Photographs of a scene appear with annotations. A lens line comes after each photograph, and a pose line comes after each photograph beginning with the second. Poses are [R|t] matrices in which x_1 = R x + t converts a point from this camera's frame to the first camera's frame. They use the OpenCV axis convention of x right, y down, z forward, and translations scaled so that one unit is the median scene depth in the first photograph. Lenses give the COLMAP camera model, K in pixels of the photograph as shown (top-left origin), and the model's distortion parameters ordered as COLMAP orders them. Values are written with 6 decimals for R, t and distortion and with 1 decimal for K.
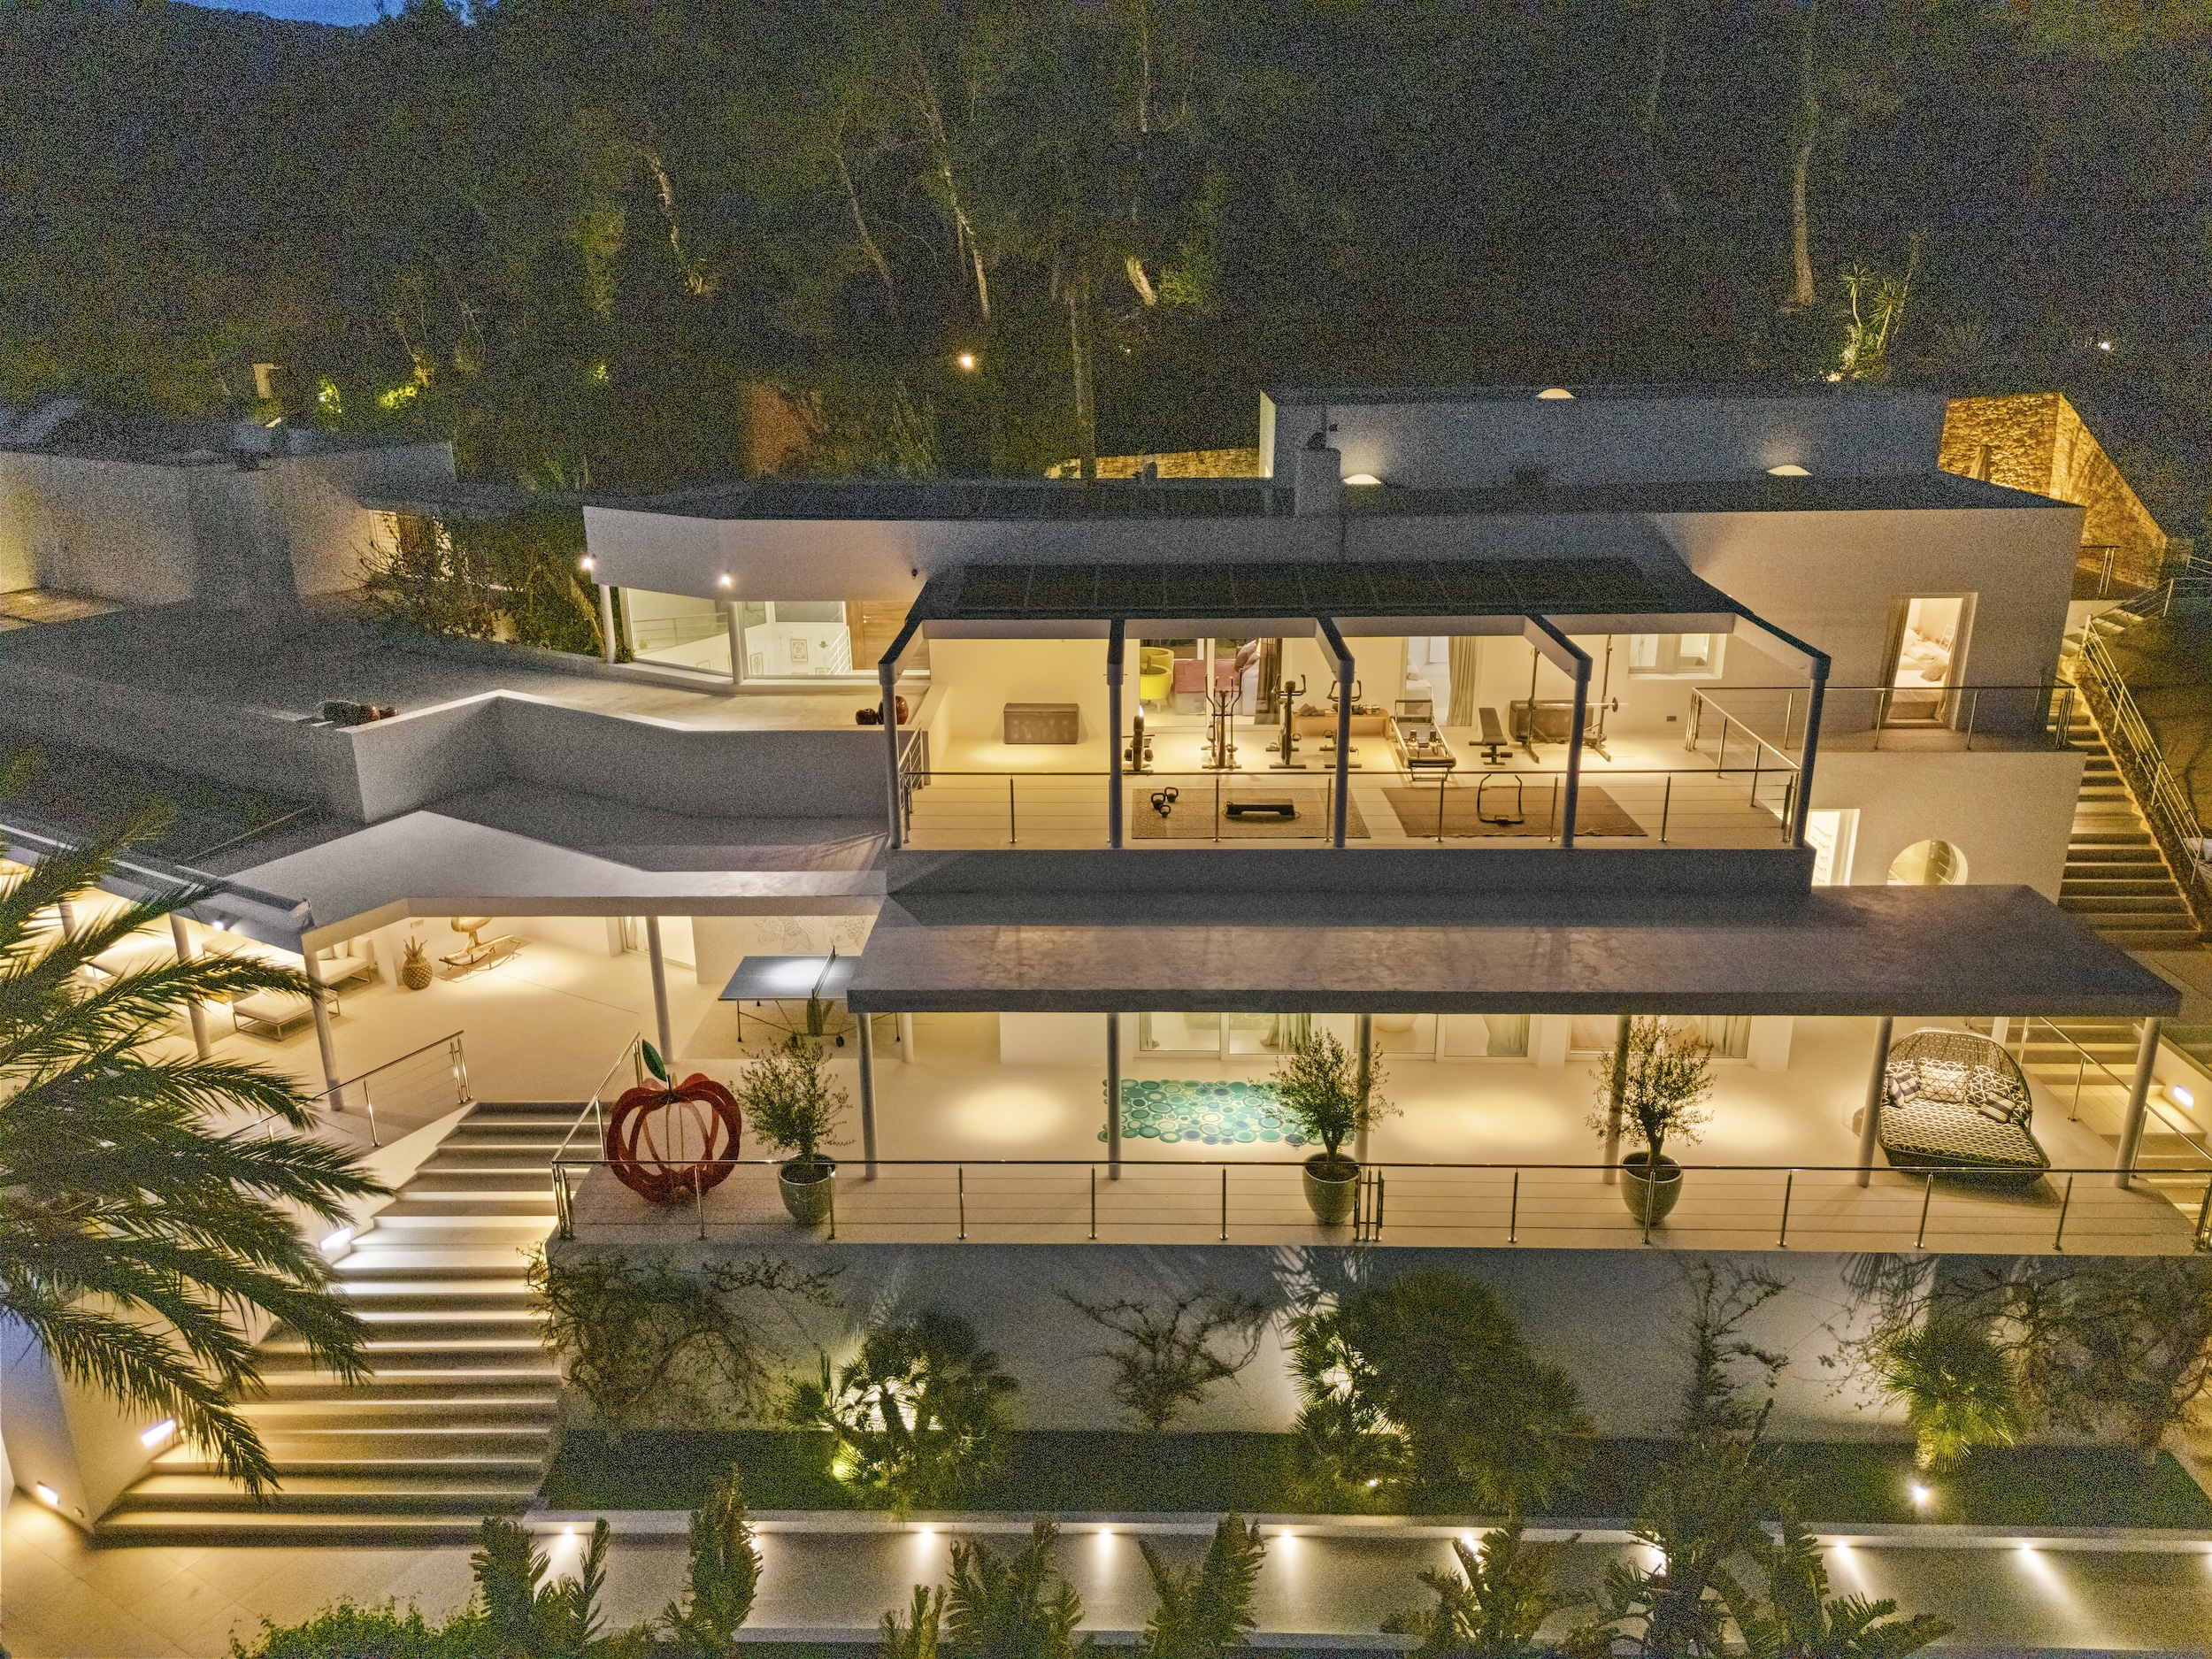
lens RADIAL K [[1614.0, 0, 1113.0], [0, 1614.0, 829.0], [0, 0, 1]] dist [0.164210, -0.247348]
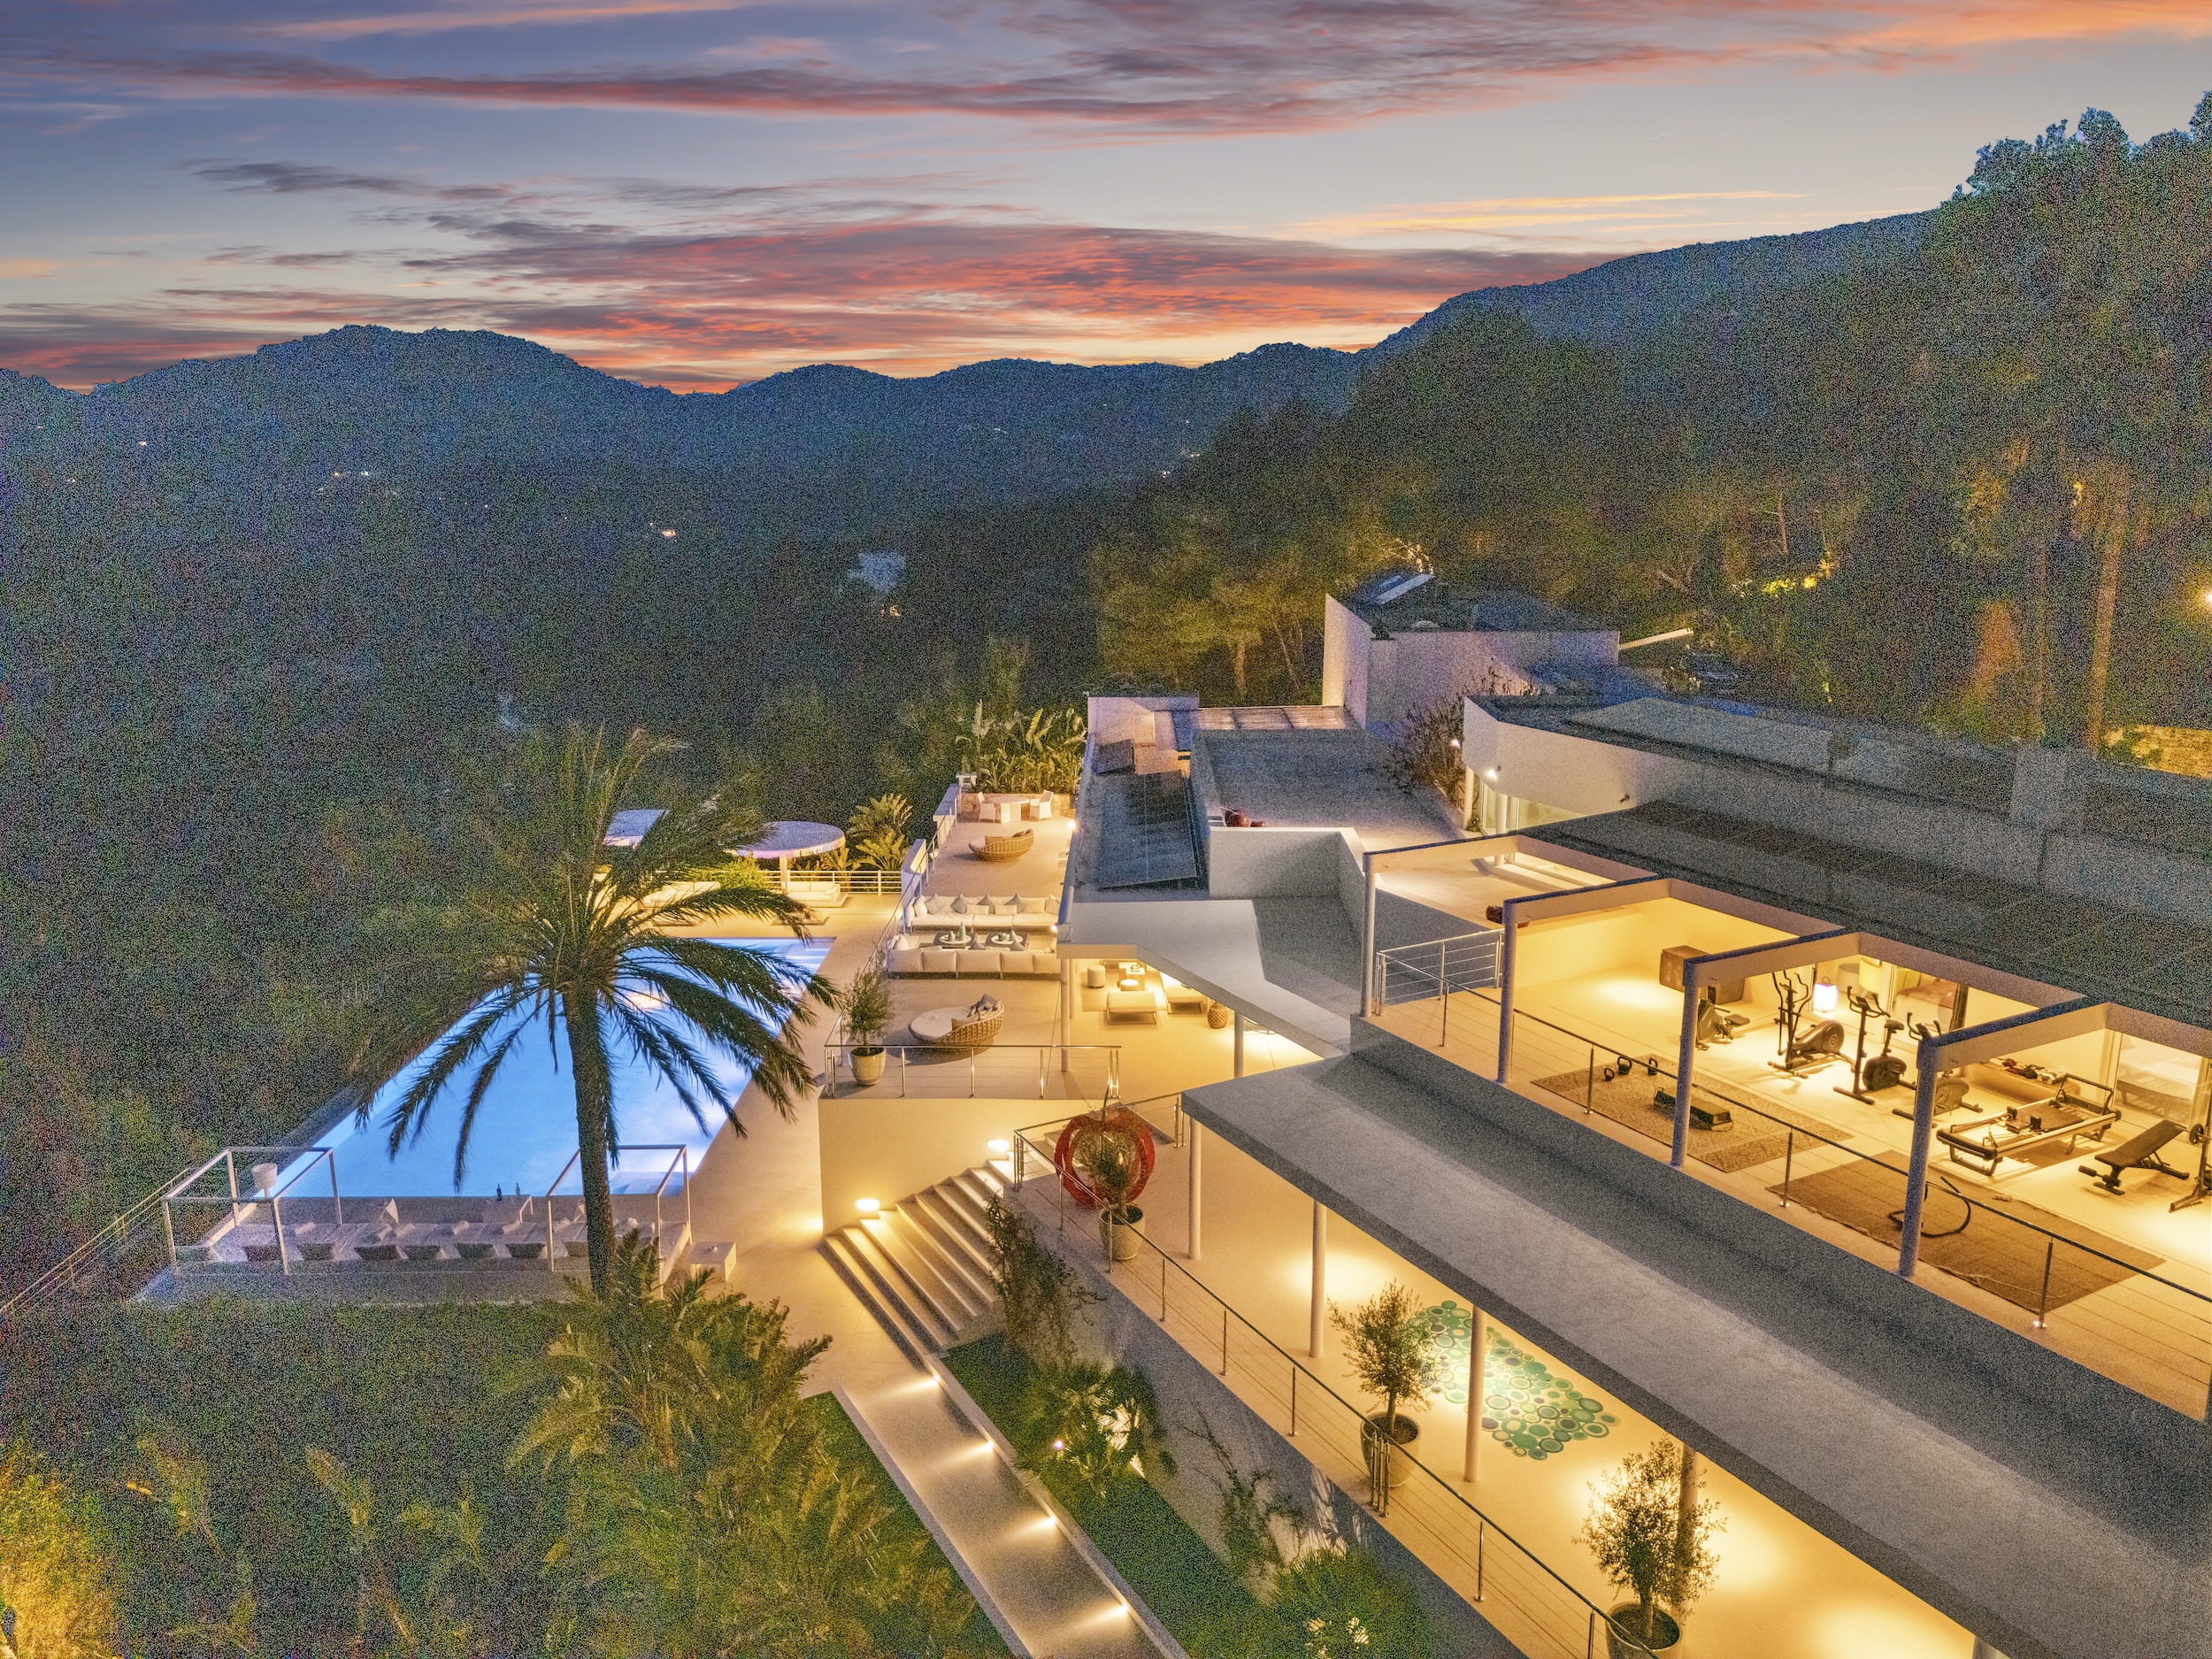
lens RADIAL K [[1614.0, 0, 1113.0], [0, 1614.0, 829.0], [0, 0, 1]] dist [0.164210, -0.247348]
pose [[0.523218, 0.210031, -0.825911, 0.664195], [-0.285017, 0.956471, 0.062674, -0.130710], [0.803124, 0.202607, 0.560306, 0.189259]]
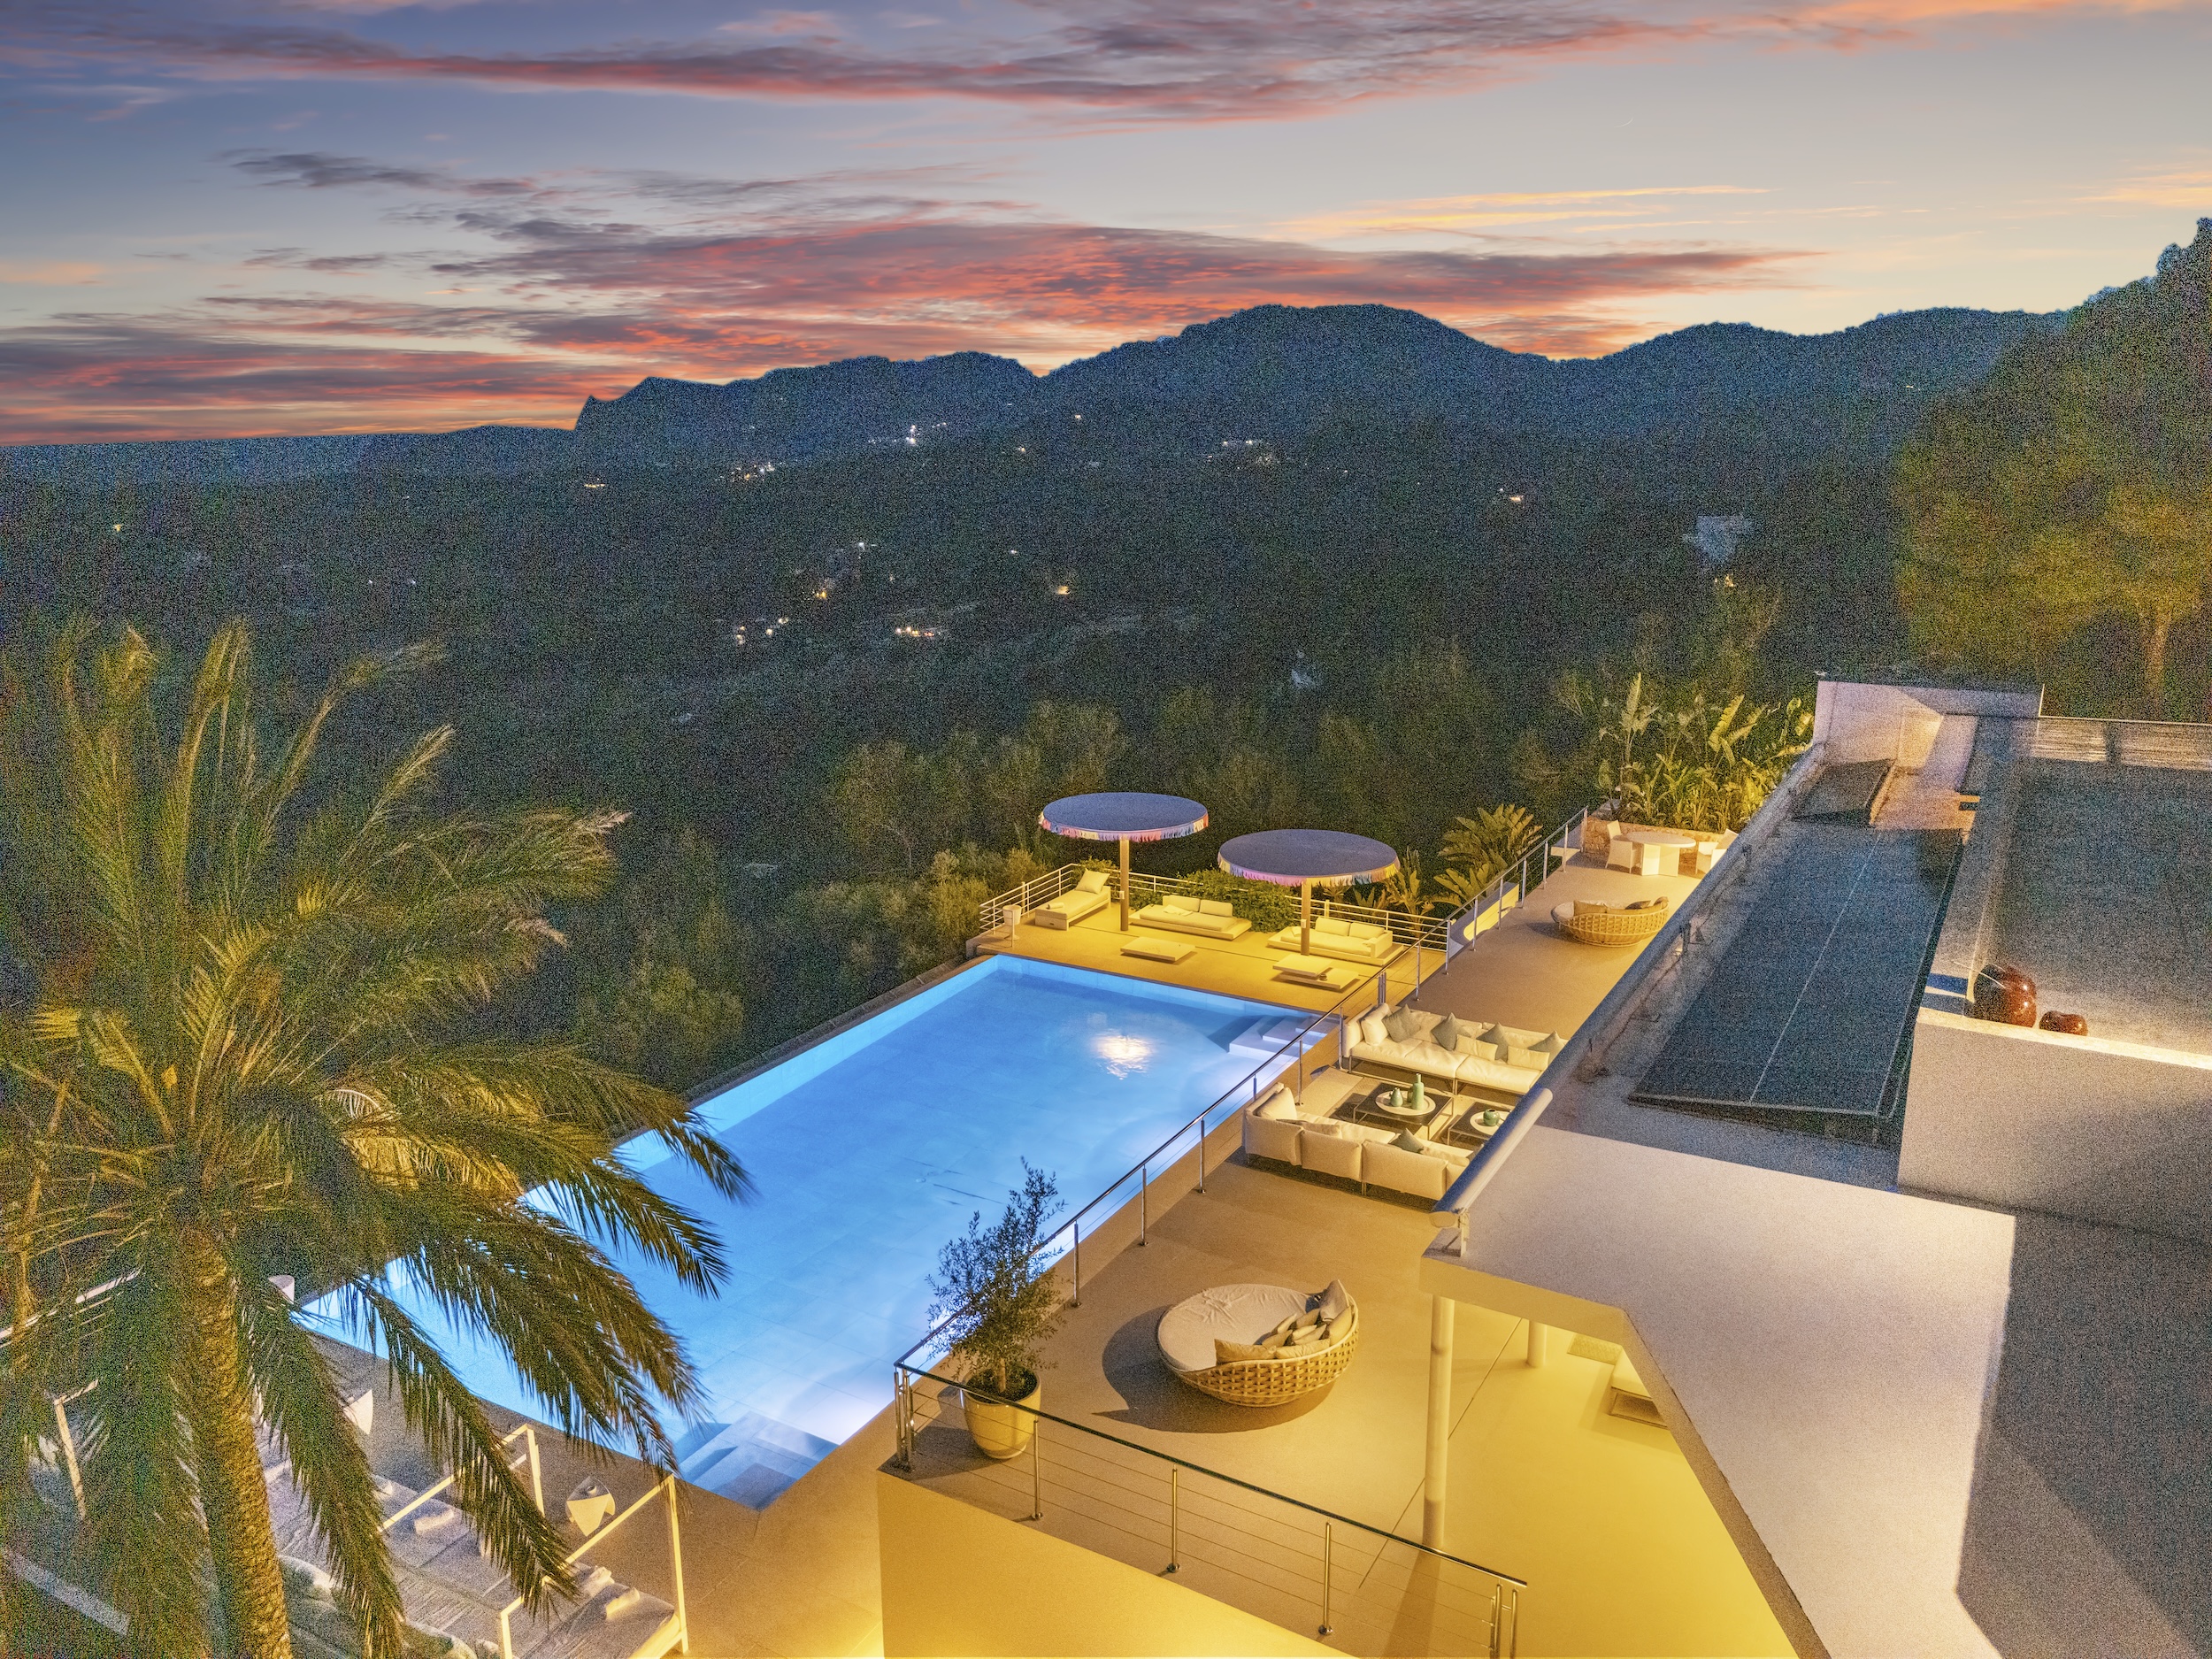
lens RADIAL K [[1614.0, 0, 1113.0], [0, 1614.0, 829.0], [0, 0, 1]] dist [0.164210, -0.247348]
pose [[0.042541, 0.259448, -0.964820, 0.038383], [-0.322216, 0.917657, 0.232558, -0.170429], [0.945710, 0.300987, 0.122636, 0.717823]]
